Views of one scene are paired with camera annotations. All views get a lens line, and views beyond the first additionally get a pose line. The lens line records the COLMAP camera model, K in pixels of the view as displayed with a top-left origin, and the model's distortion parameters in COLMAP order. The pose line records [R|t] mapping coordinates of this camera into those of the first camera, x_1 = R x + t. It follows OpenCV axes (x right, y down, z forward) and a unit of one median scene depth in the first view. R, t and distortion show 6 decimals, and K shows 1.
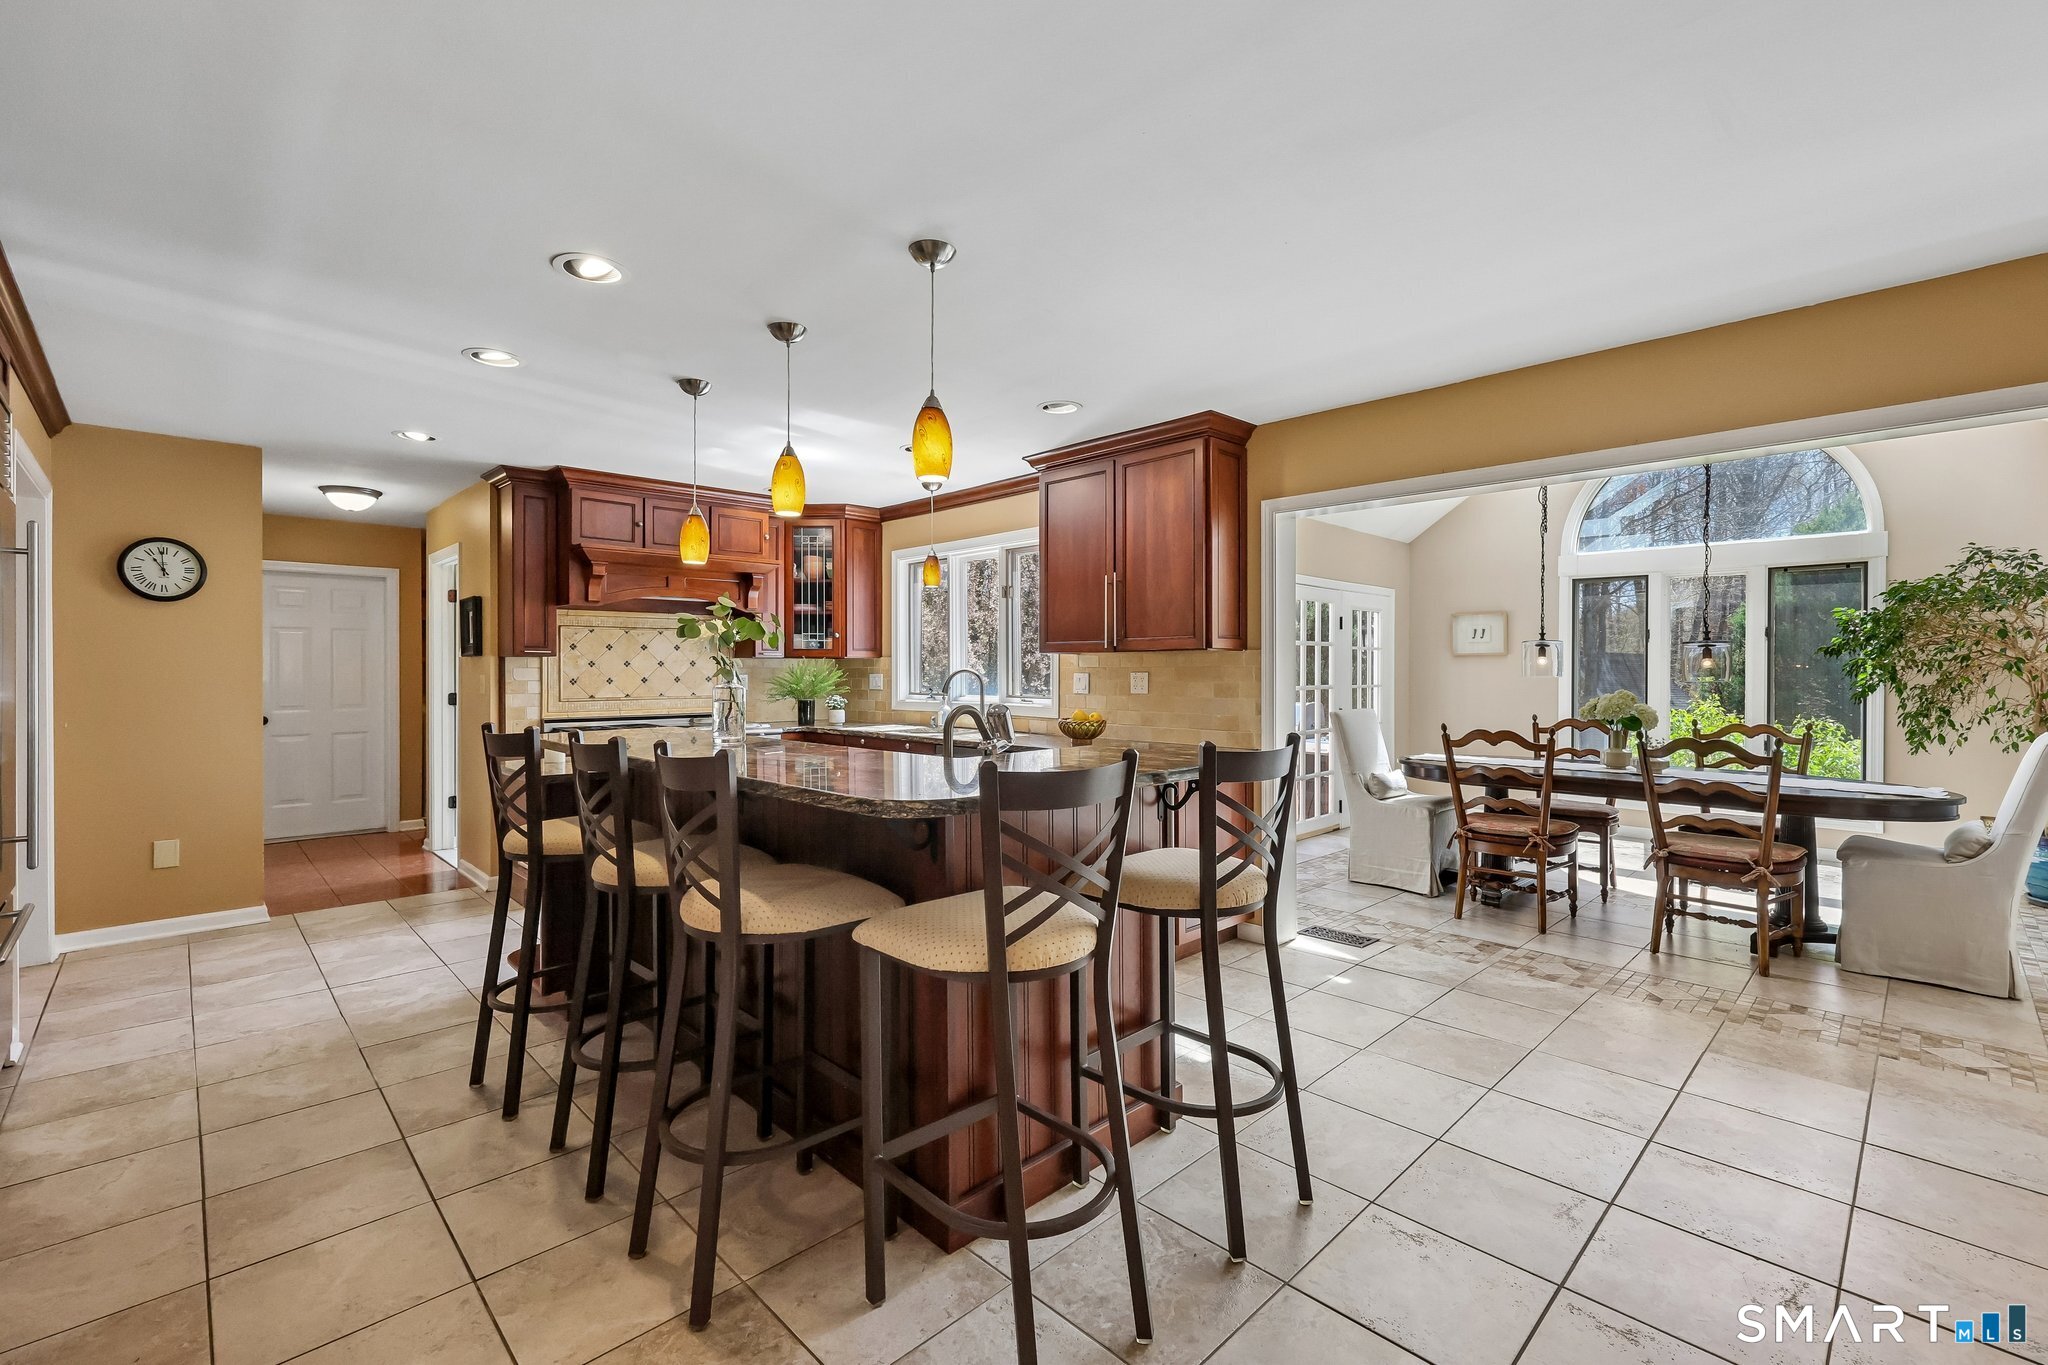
lens RADIAL K [[878.1, 0, 1026.2], [0, 878.1, 675.7], [0, 0, 1]] dist [0.001533, -0.000155]
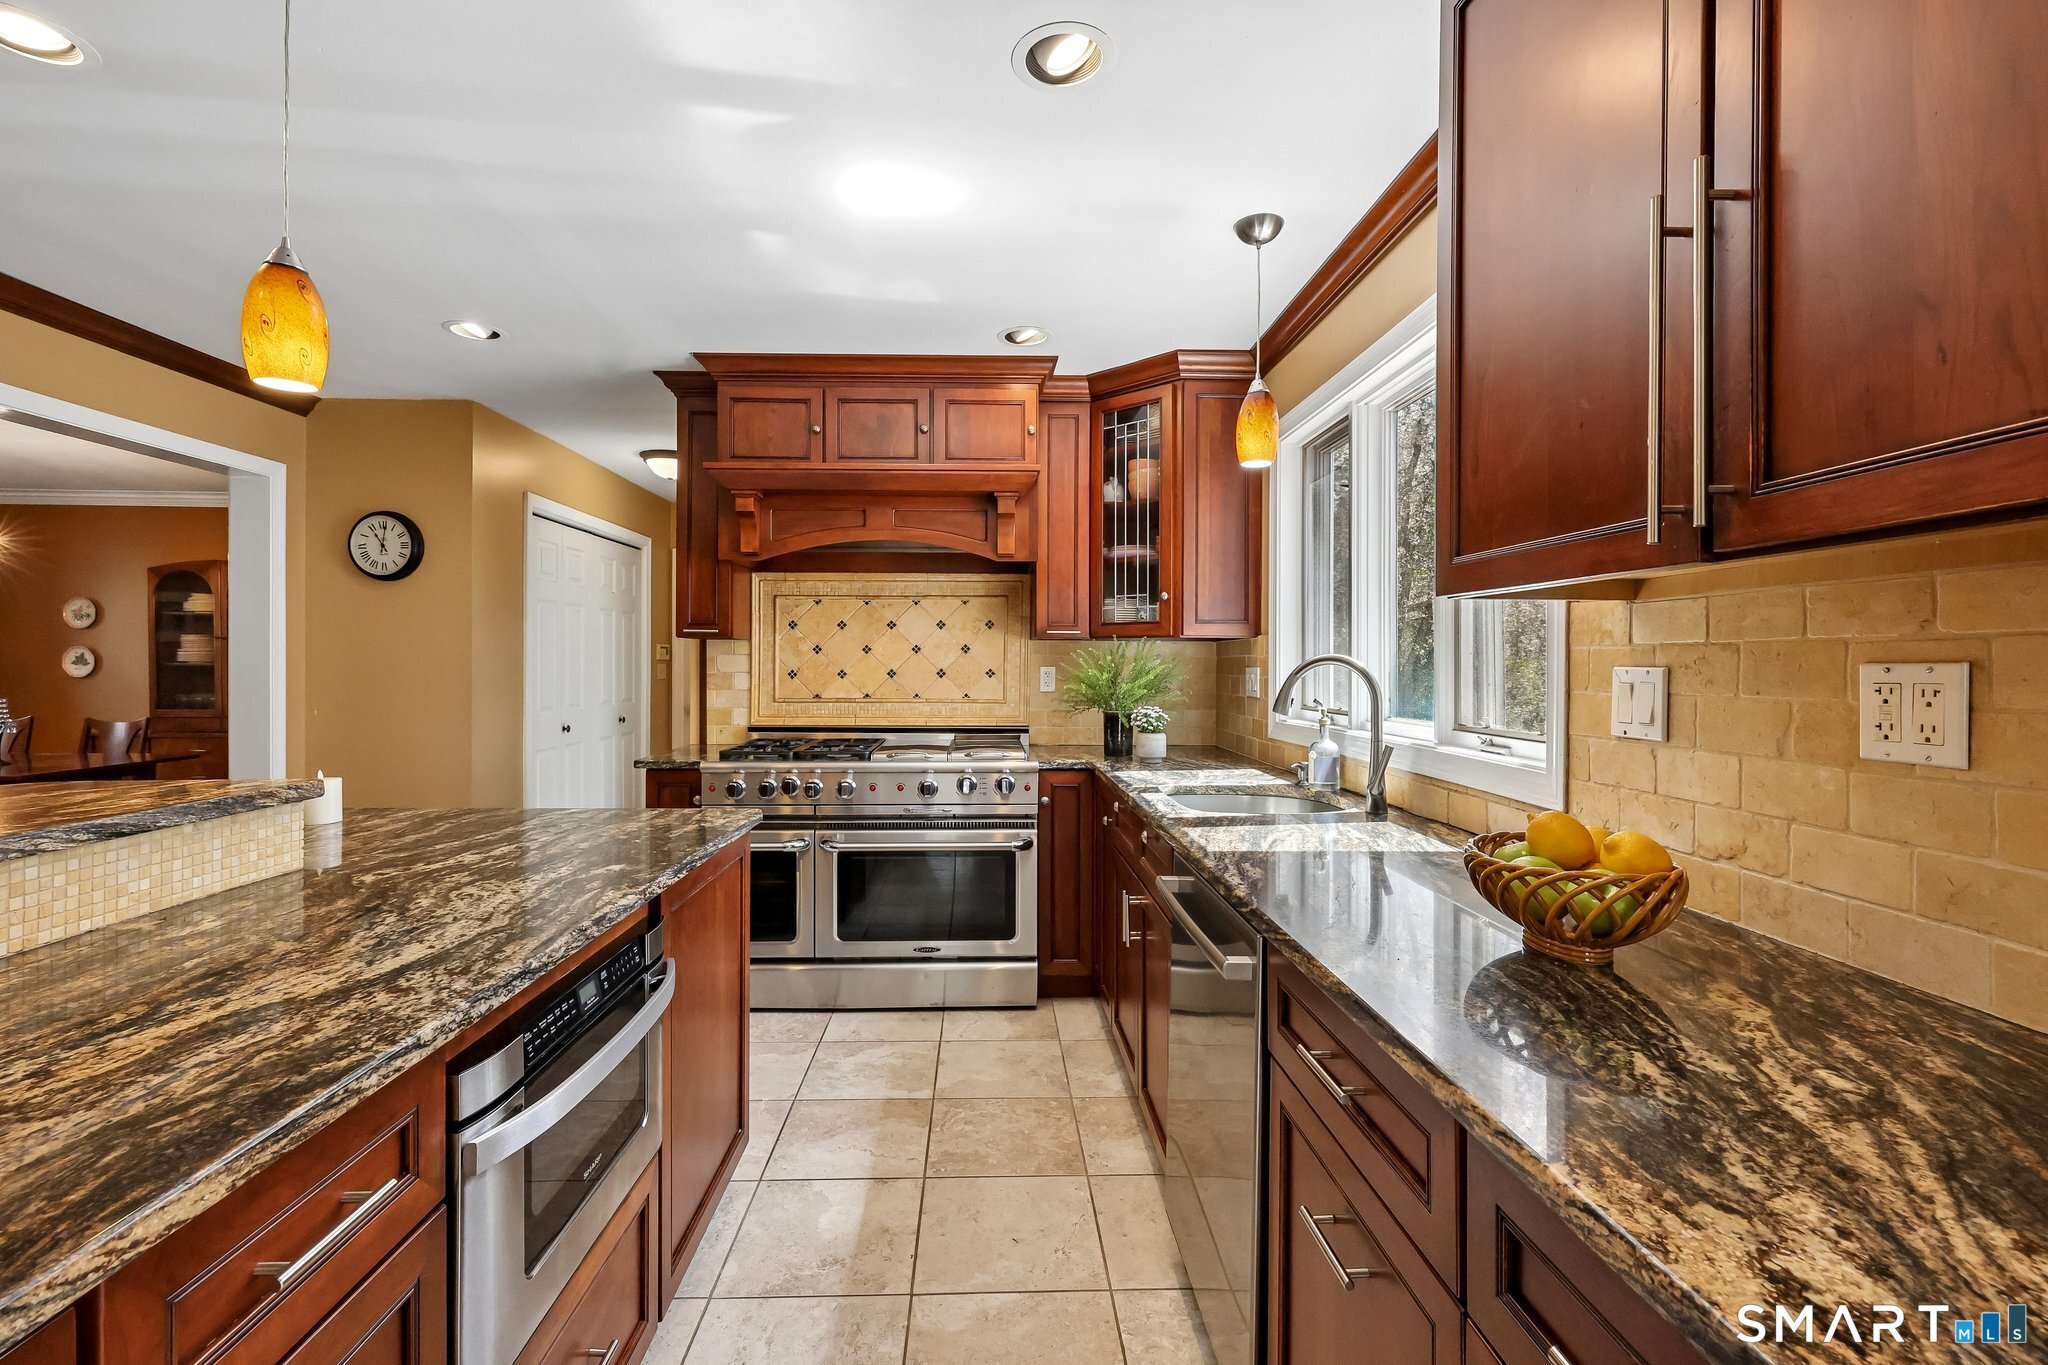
lens RADIAL K [[877.8, 0, 1022.5], [0, 877.8, 666.6], [0, 0, 1]] dist [0.001258, 0.000101]
pose [[0.741607, 0.006392, -0.670804, 0.098202], [-0.009865, 0.999950, -0.001377, -0.000398], [0.670762, 0.007639, 0.741633, 0.615900]]
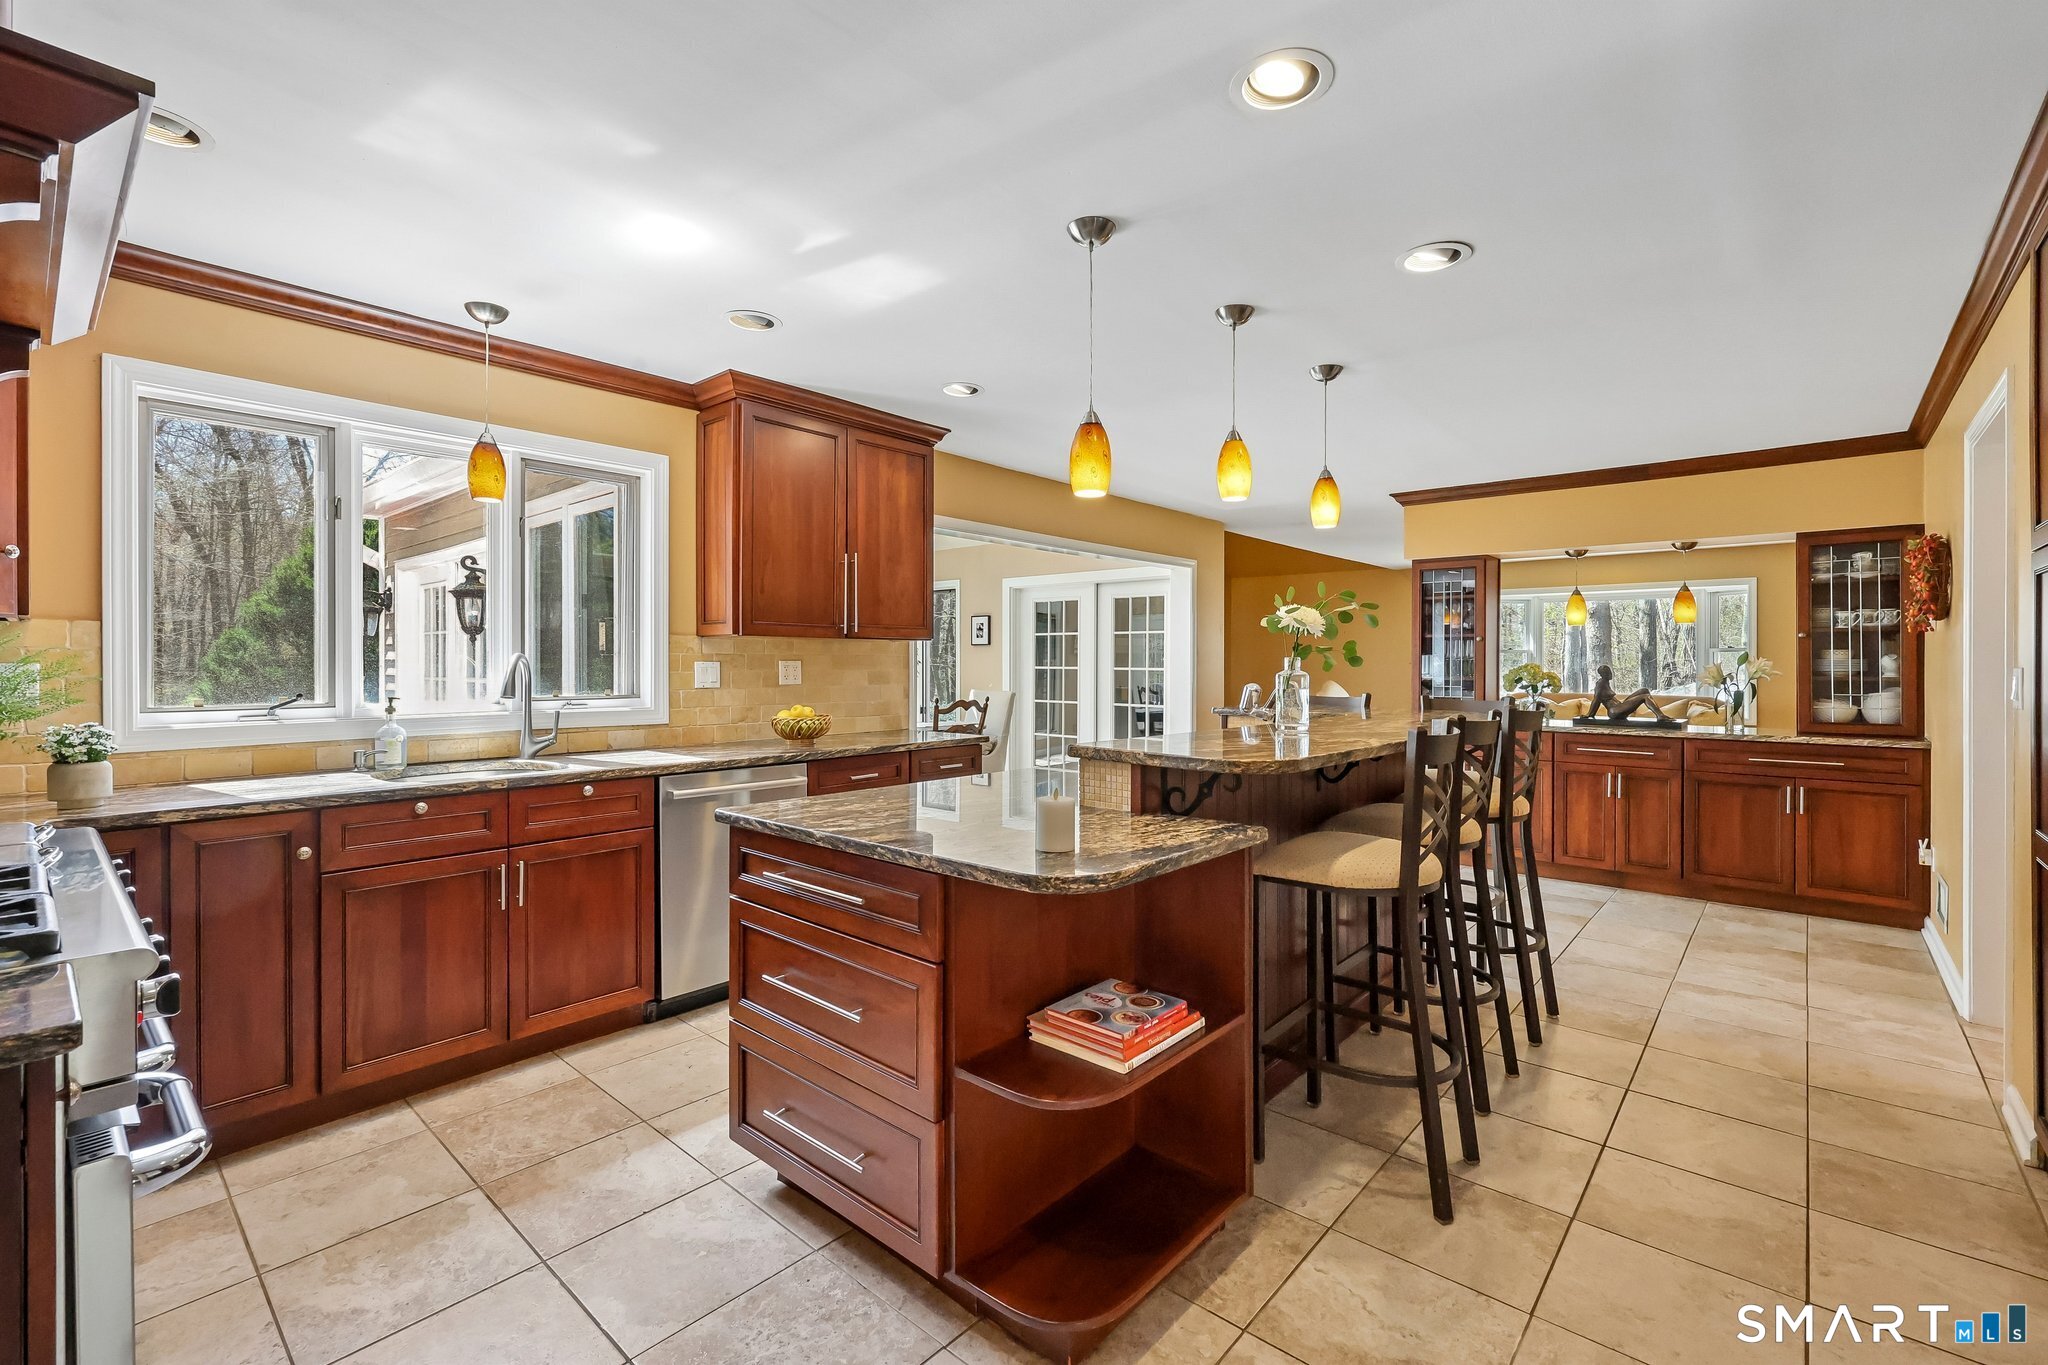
lens RADIAL K [[884.1, 0, 1030.3], [0, 884.1, 673.0], [0, 0, 1]] dist [0.004743, 0.000534]
pose [[-0.075893, -0.011604, 0.997048, -0.691821], [0.003944, 0.999921, 0.011938, -0.000859], [-0.997108, 0.004839, -0.075842, 0.725022]]
